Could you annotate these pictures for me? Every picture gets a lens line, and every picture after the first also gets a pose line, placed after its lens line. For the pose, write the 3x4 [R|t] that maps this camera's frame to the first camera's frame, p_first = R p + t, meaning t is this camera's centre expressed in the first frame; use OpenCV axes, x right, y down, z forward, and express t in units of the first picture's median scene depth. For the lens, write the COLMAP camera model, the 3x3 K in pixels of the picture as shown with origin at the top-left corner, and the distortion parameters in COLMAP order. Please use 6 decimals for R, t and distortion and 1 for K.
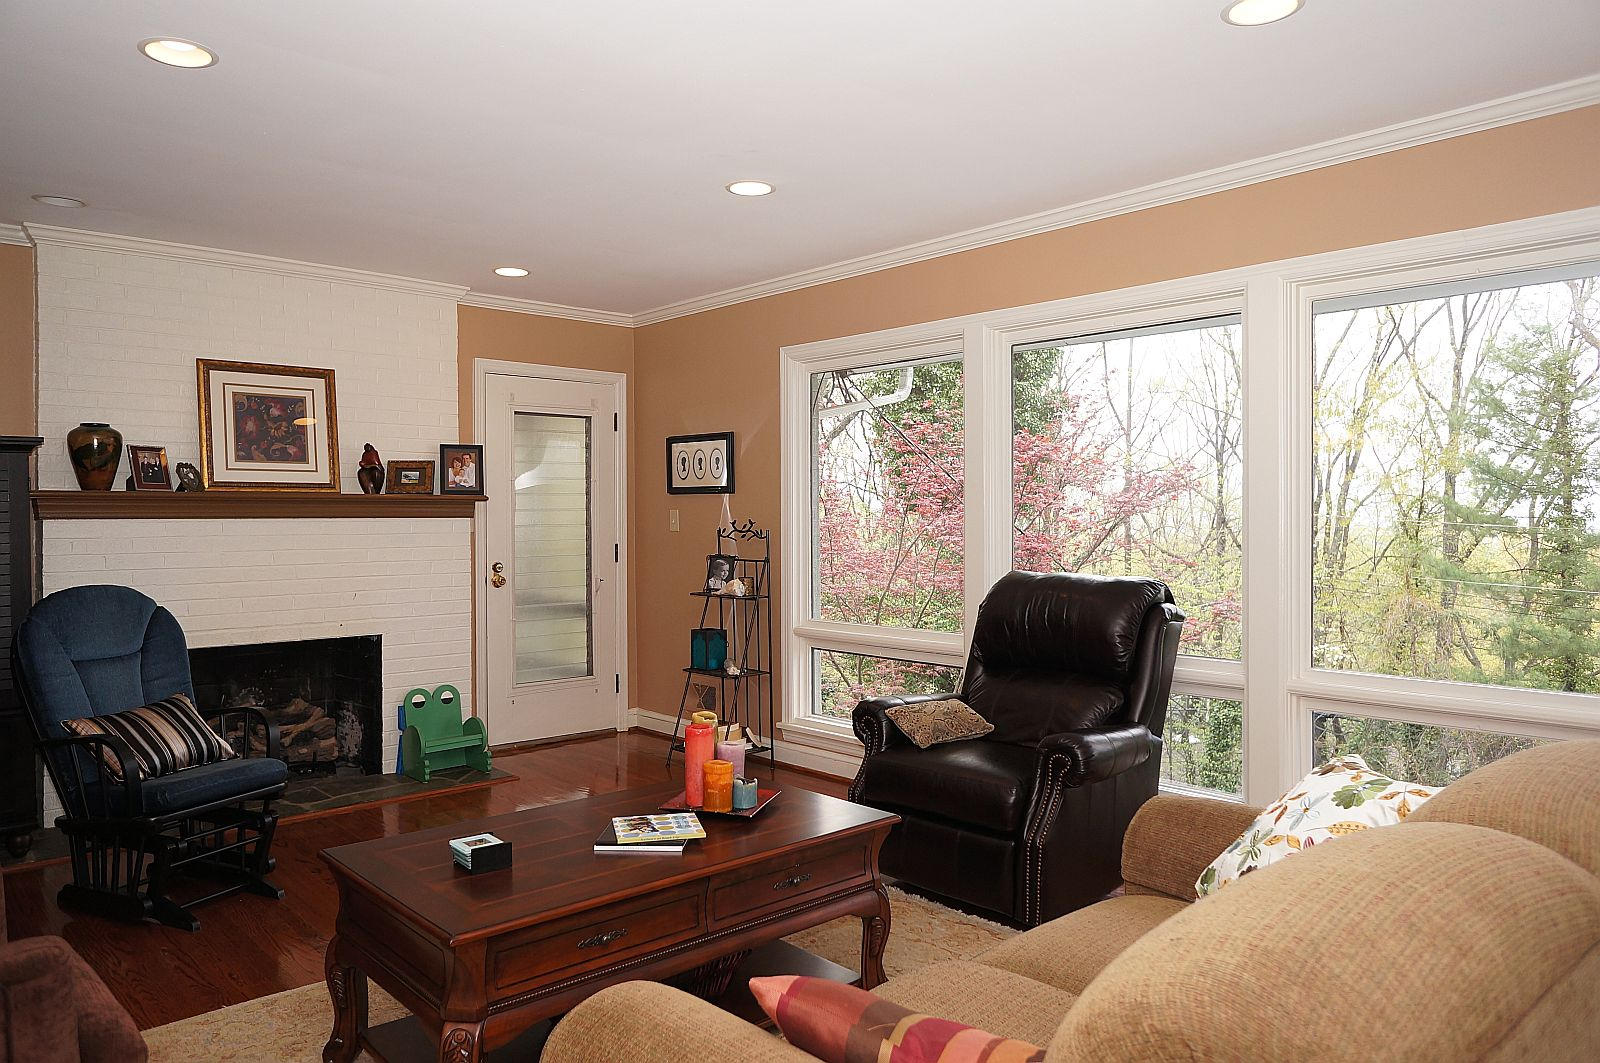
lens RADIAL K [[1095.9, 0, 797.7], [0, 1095.9, 522.4], [0, 0, 1]] dist [-0.003373, 0.003513]
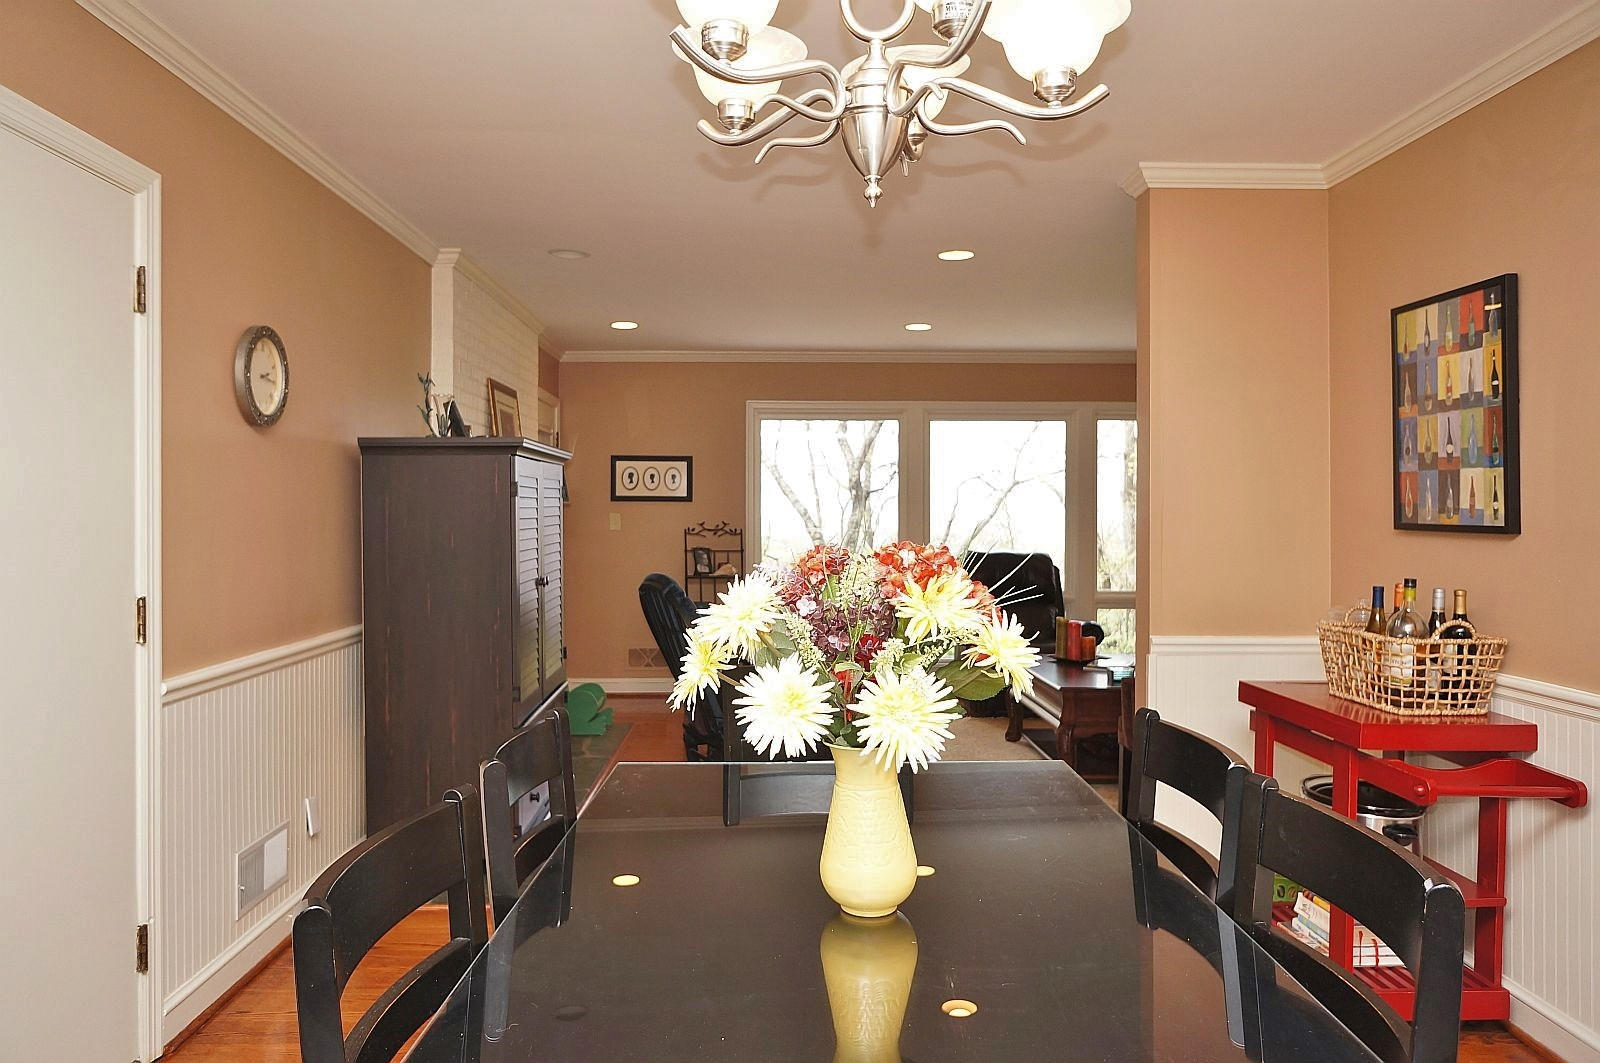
lens RADIAL K [[1095.9, 0, 787.5], [0, 1095.9, 523.7], [0, 0, 1]] dist [-0.003373, 0.003513]
pose [[0.660079, -0.004218, 0.751184, -1.085942], [0.001969, 0.999991, 0.003885, -0.005365], [-0.751194, -0.001086, 0.660081, 0.029134]]
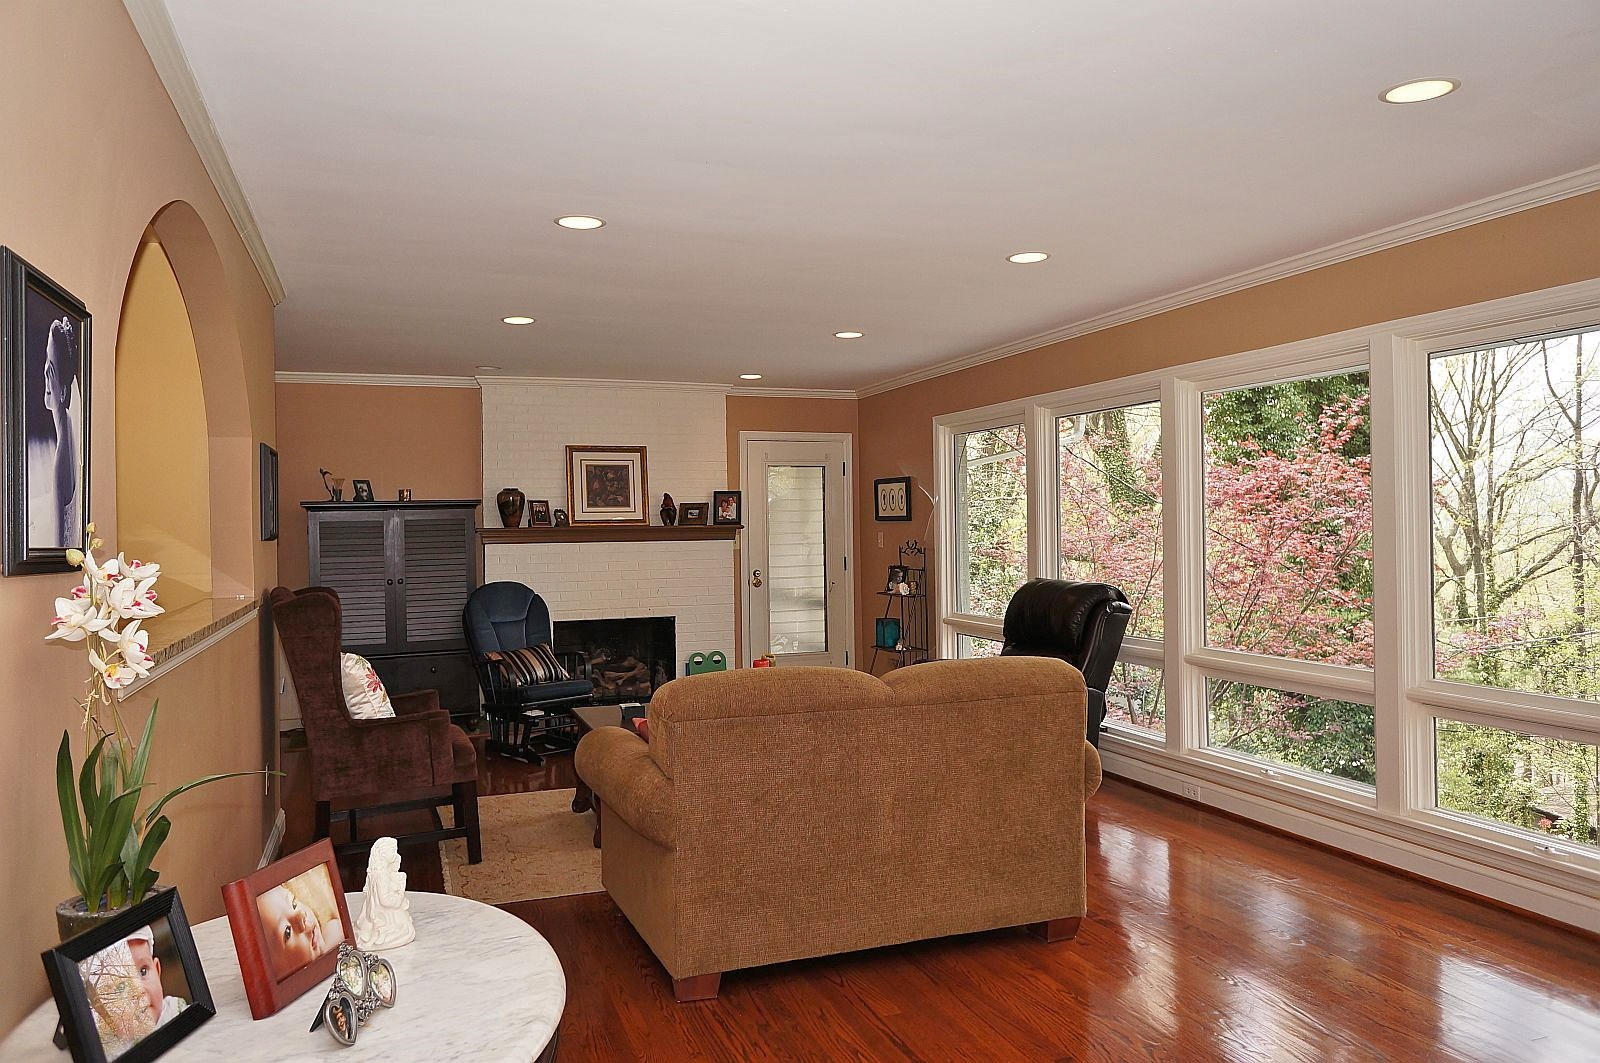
lens RADIAL K [[1095.9, 0, 803.7], [0, 1095.9, 533.2], [0, 0, 1]] dist [-0.003373, 0.003513]
pose [[0.929125, -0.007636, -0.369686, 0.359122], [0.008987, 0.999958, 0.001932, -0.016298], [0.369656, -0.005118, 0.929155, -0.366058]]
